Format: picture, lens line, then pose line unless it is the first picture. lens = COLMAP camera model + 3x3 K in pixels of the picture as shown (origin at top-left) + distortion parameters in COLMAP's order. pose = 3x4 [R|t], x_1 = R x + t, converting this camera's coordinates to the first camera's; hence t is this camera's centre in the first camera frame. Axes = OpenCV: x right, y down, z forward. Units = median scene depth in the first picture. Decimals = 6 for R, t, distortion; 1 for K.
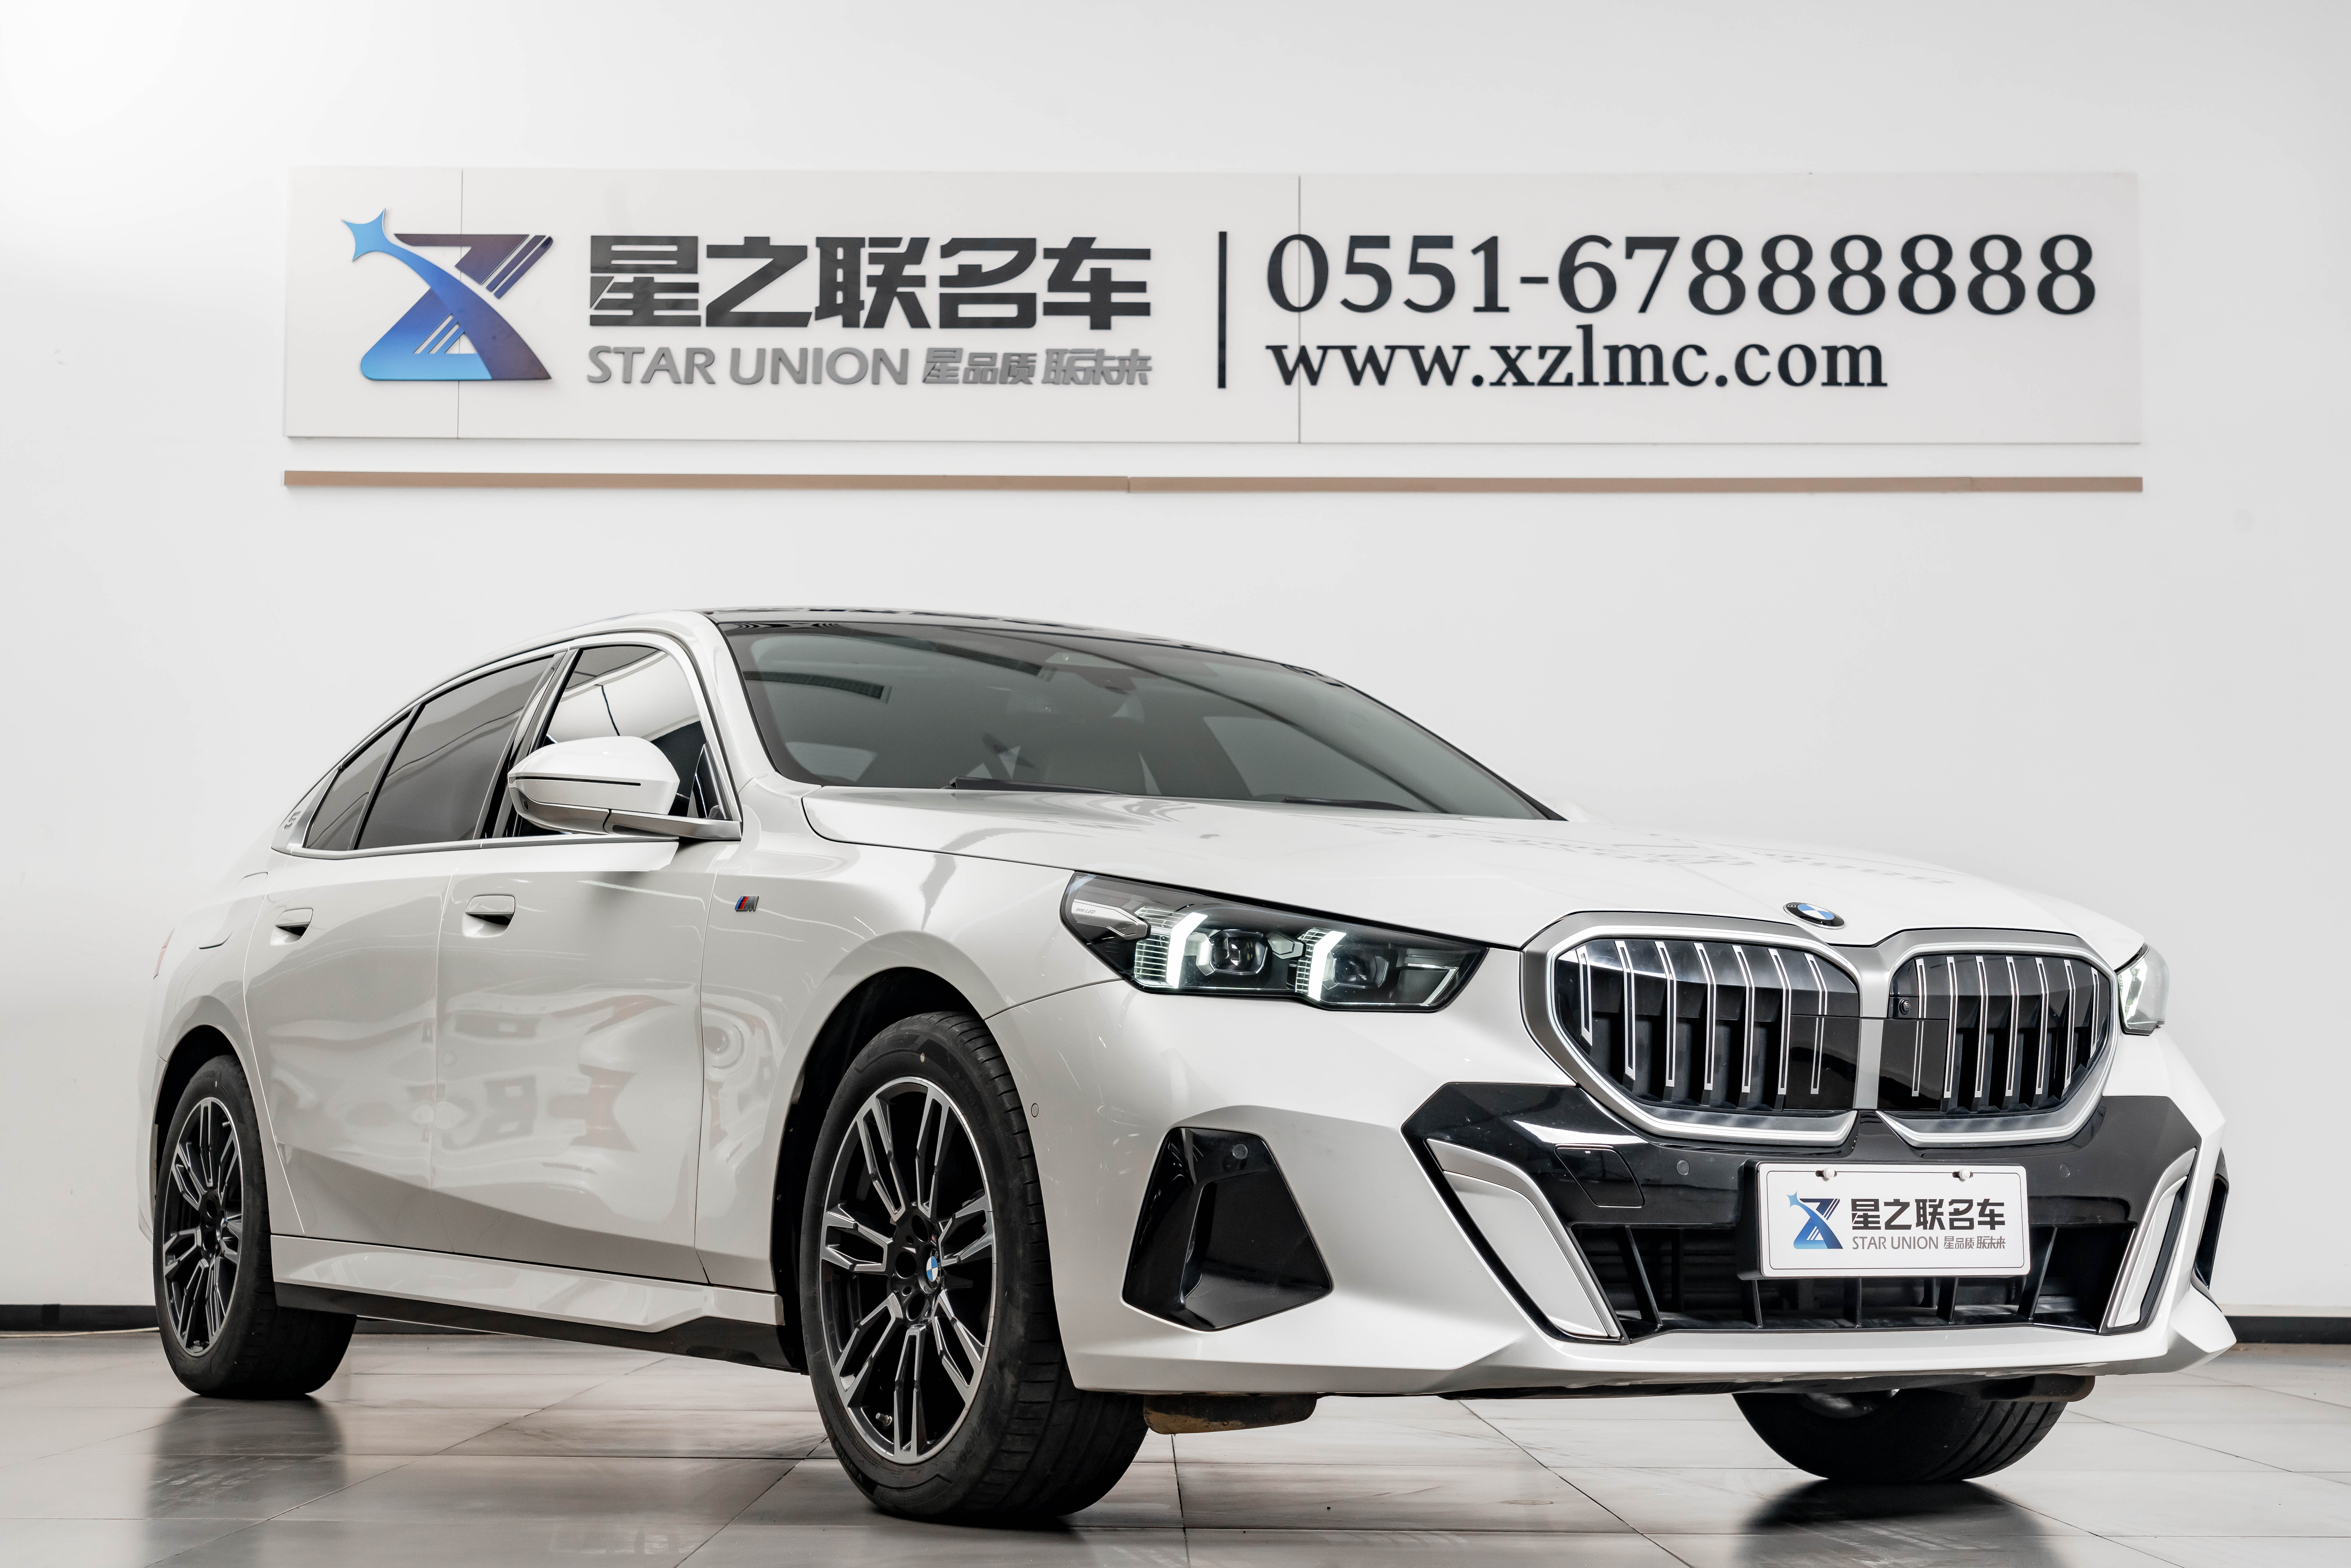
lens RADIAL K [[3851.7, 0, 1161.6], [0, 3851.7, 763.0], [0, 0, 1]] dist [0.125572, 0.000000]
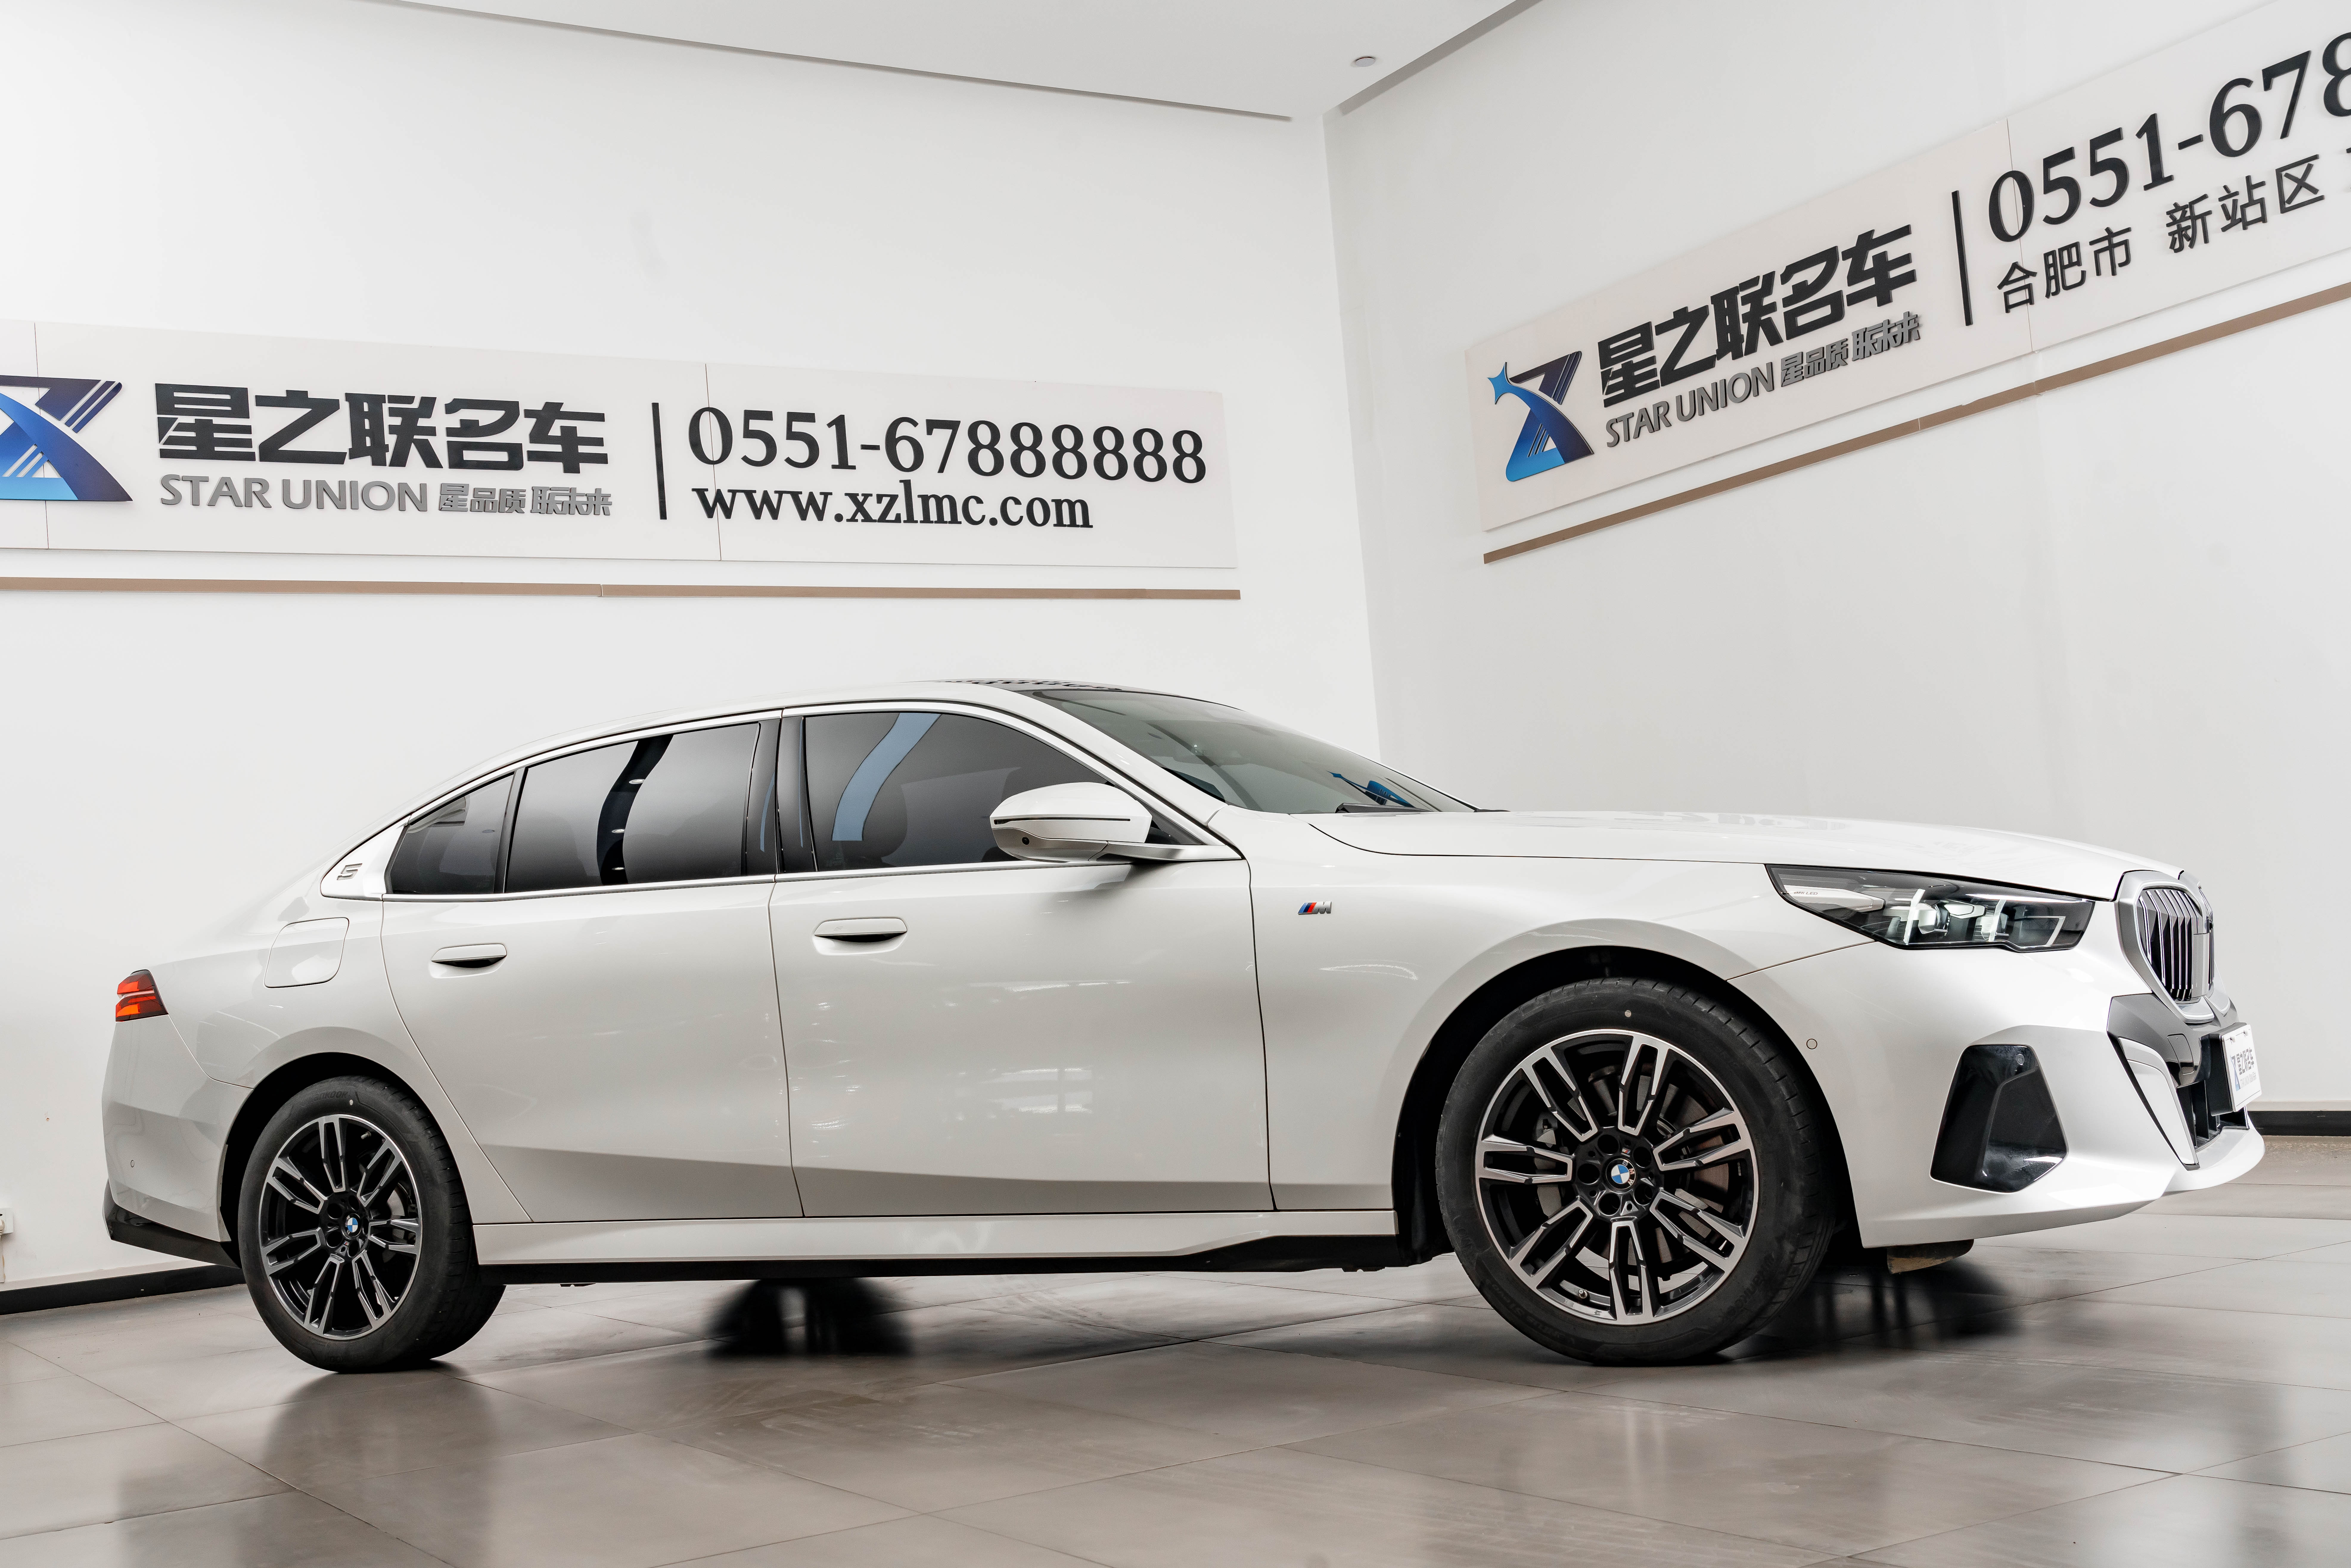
lens RADIAL K [[2527.9, 0, 1102.8], [0, 2527.9, 767.7], [0, 0, 1]] dist [0.053729, 0.000000]
pose [[0.855816, -0.032572, 0.516254, -0.312408], [0.036301, 0.999337, 0.002873, -0.007699], [-0.516005, 0.016282, 0.856431, 0.167431]]
